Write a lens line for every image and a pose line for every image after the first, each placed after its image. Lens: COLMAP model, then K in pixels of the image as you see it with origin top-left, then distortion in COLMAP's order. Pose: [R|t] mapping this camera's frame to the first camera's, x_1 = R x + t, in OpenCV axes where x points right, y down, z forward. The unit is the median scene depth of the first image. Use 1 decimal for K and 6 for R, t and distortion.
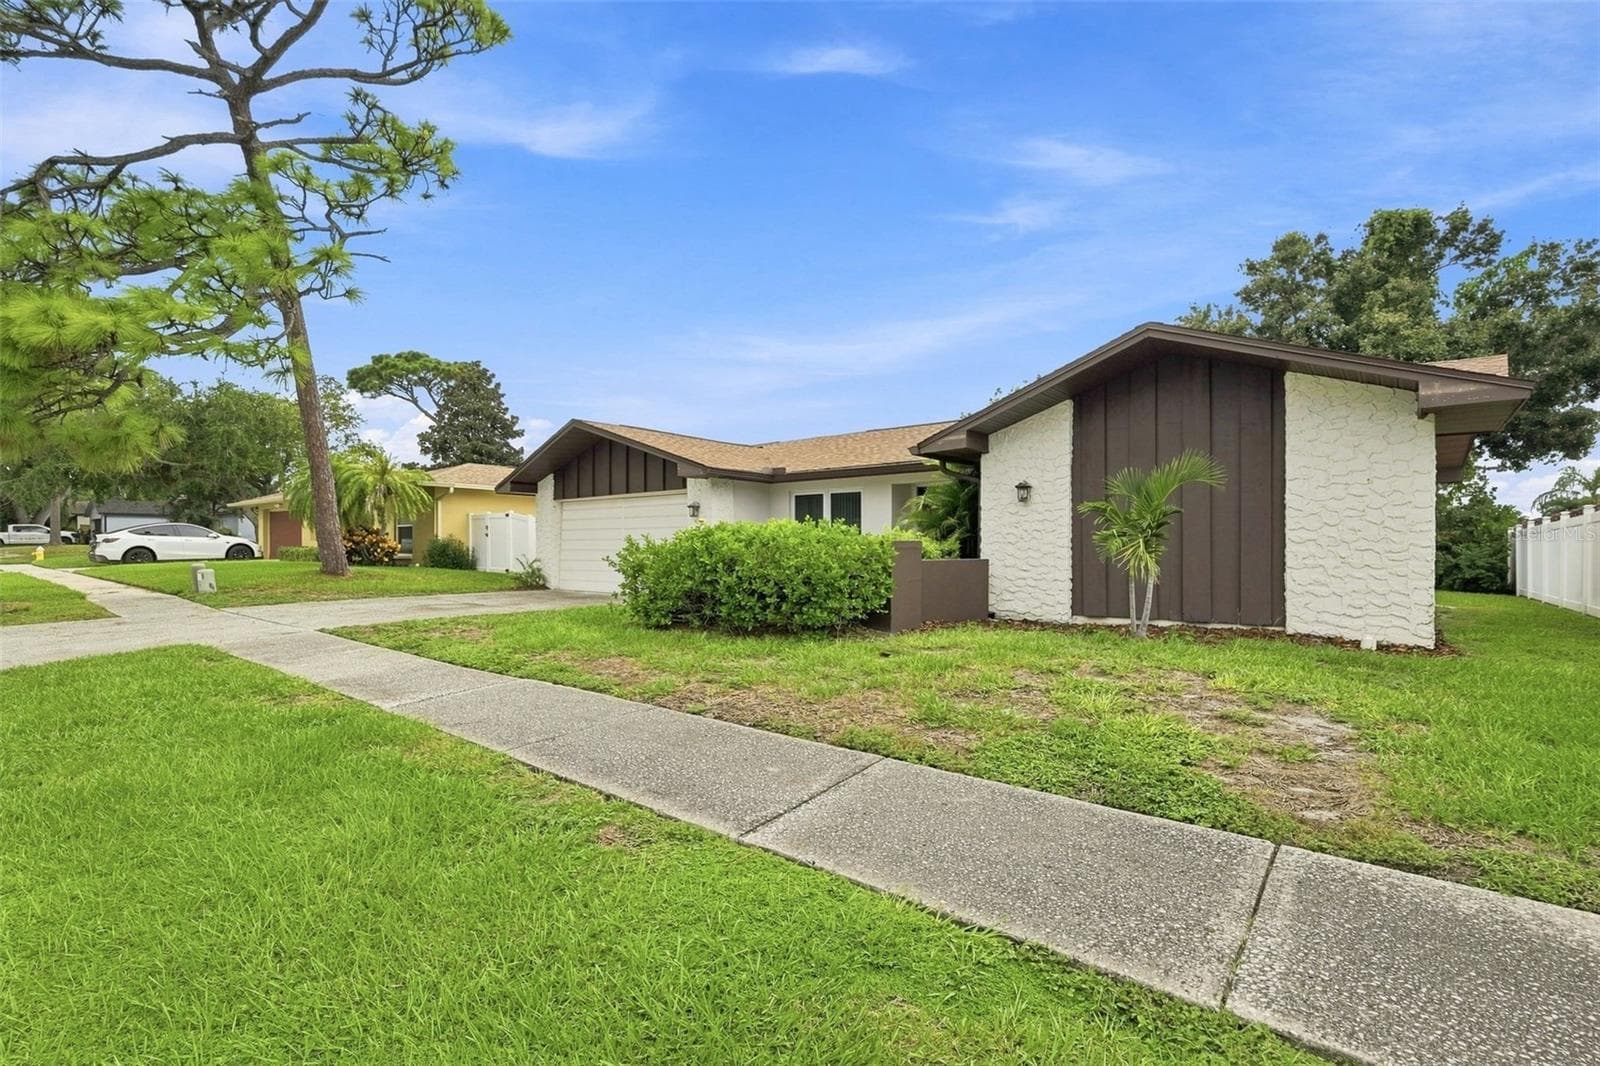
lens RADIAL K [[711.8, 0, 801.4], [0, 711.8, 532.4], [0, 0, 1]] dist [-0.000086, -0.000569]
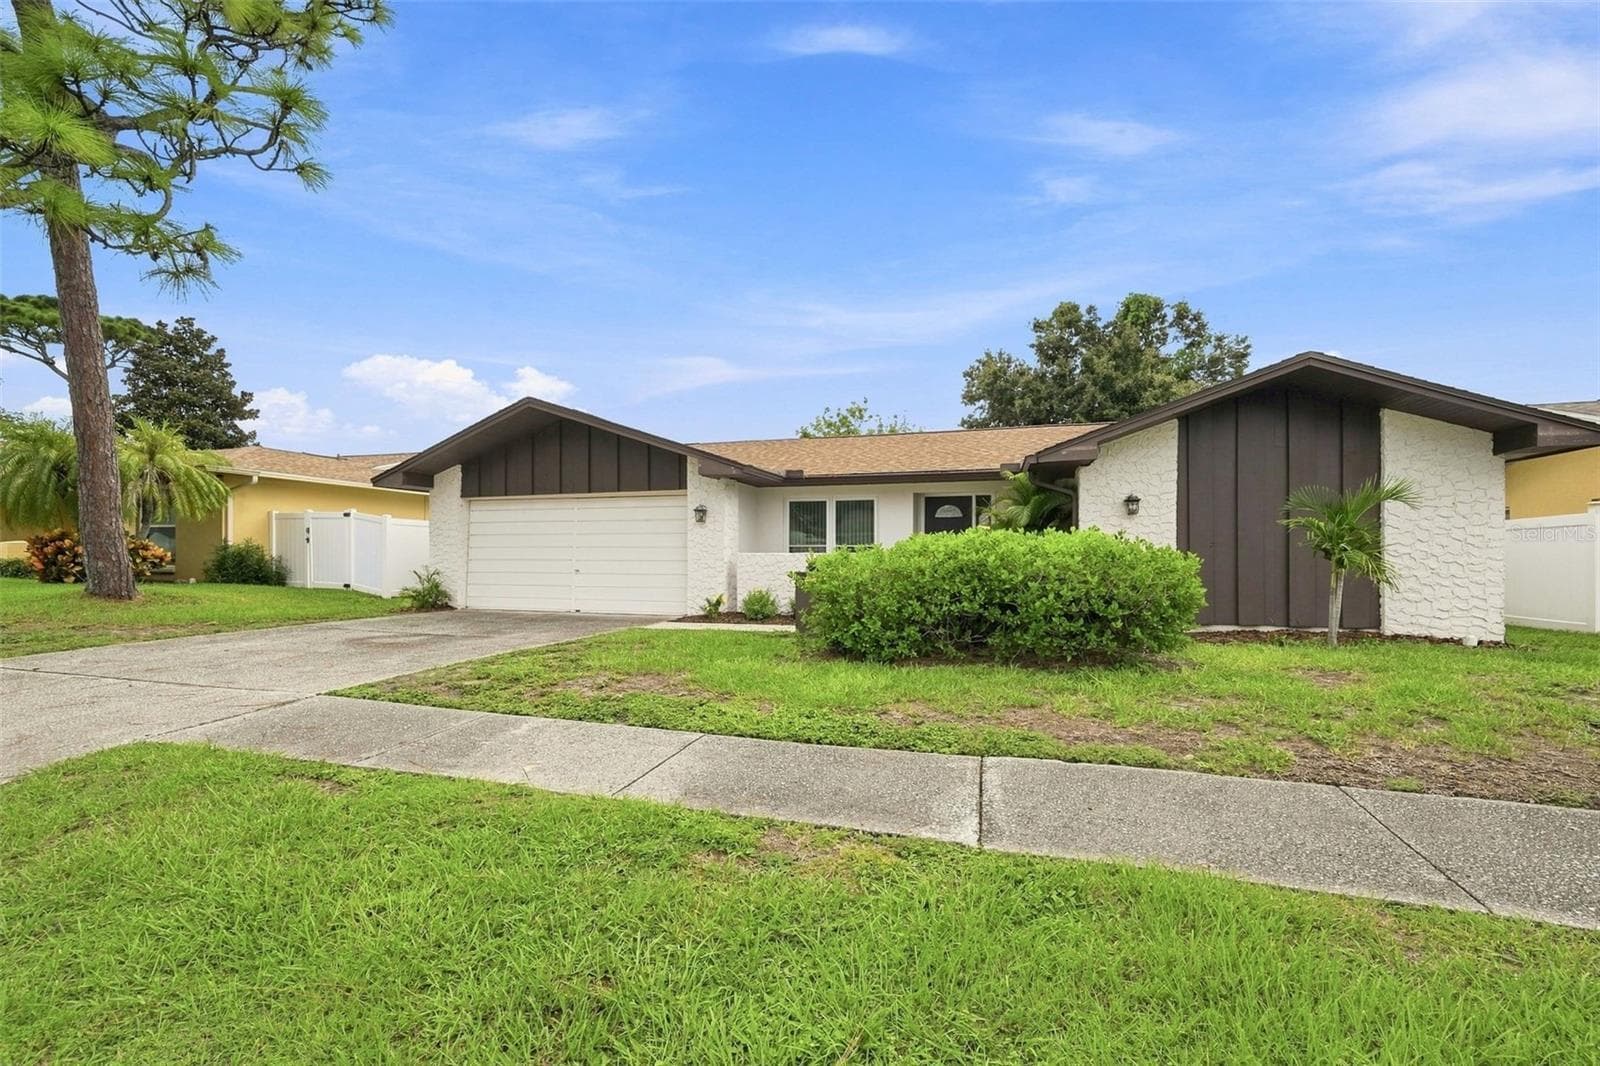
lens RADIAL K [[658.9, 0, 802.7], [0, 658.9, 540.8], [0, 0, 1]] dist [-0.000510, -0.000526]
pose [[0.925304, 0.007800, 0.379146, -0.275392], [-0.009152, 0.999957, 0.001763, -0.001622], [-0.379116, -0.005101, 0.925335, 0.169947]]
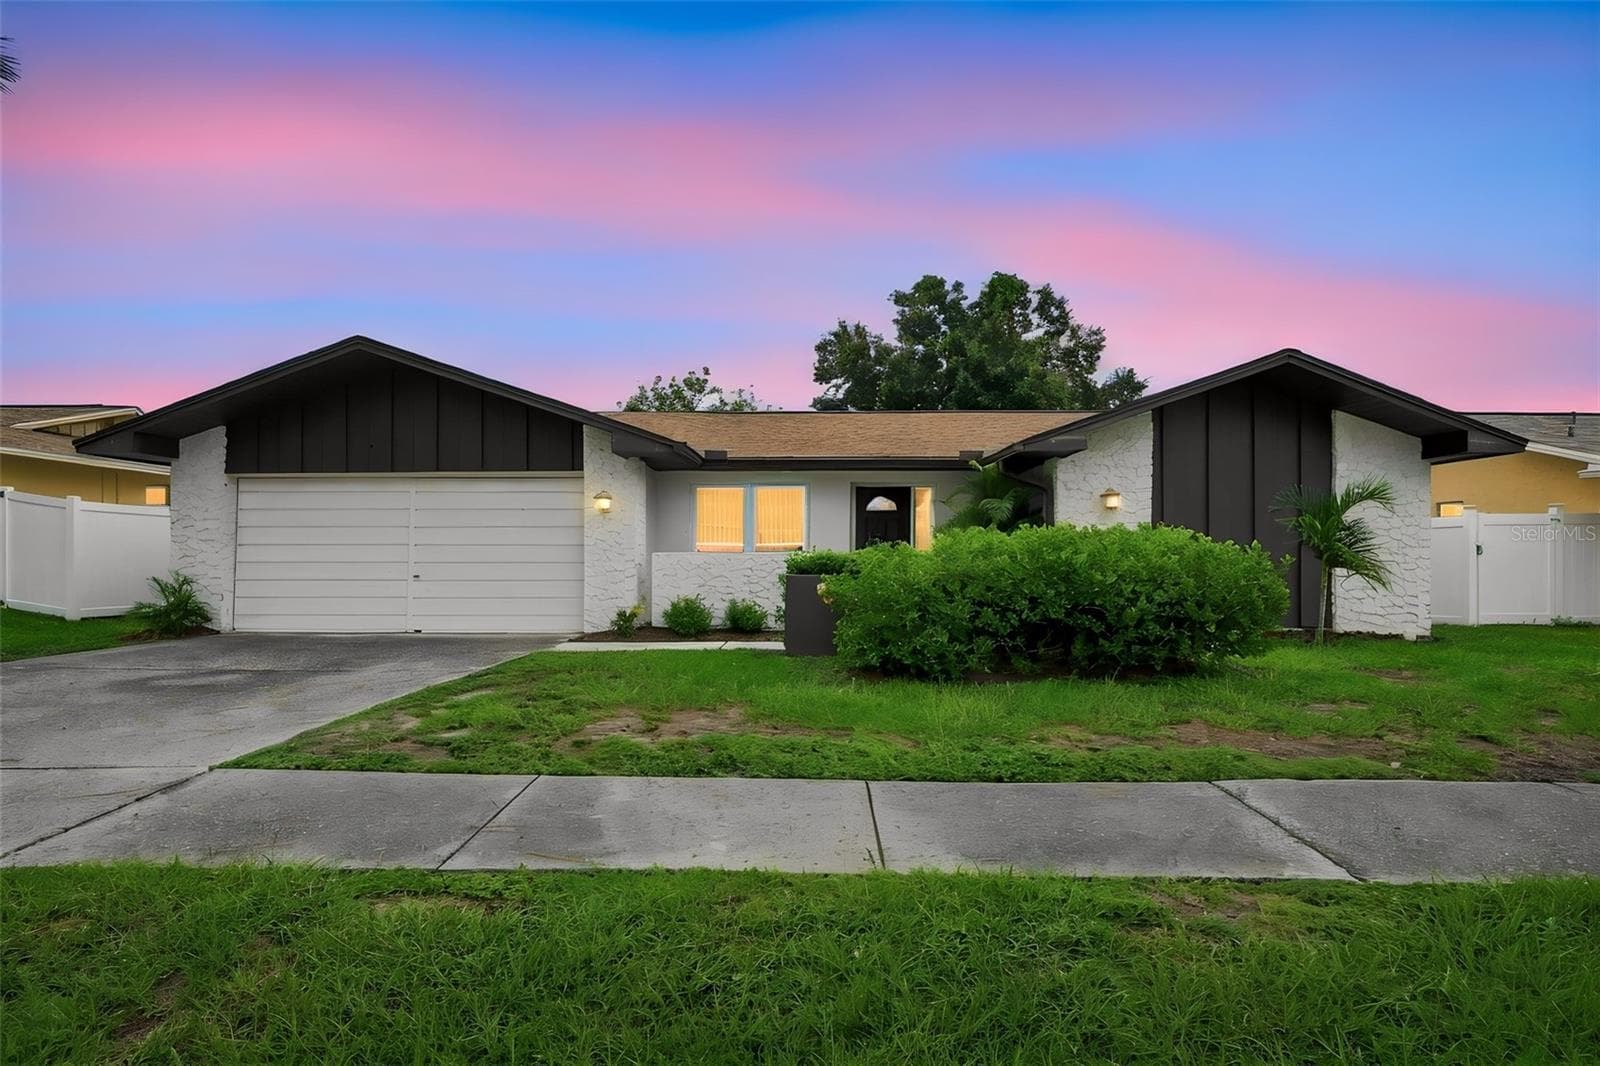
lens RADIAL K [[778.0, 0, 795.3], [0, 778.0, 545.2], [0, 0, 1]] dist [0.001114, 0.000462]
pose [[0.789434, 0.006672, 0.613799, -0.372993], [-0.013903, 0.999879, 0.007011, 0.000574], [-0.613678, -0.014068, 0.789431, 0.243761]]
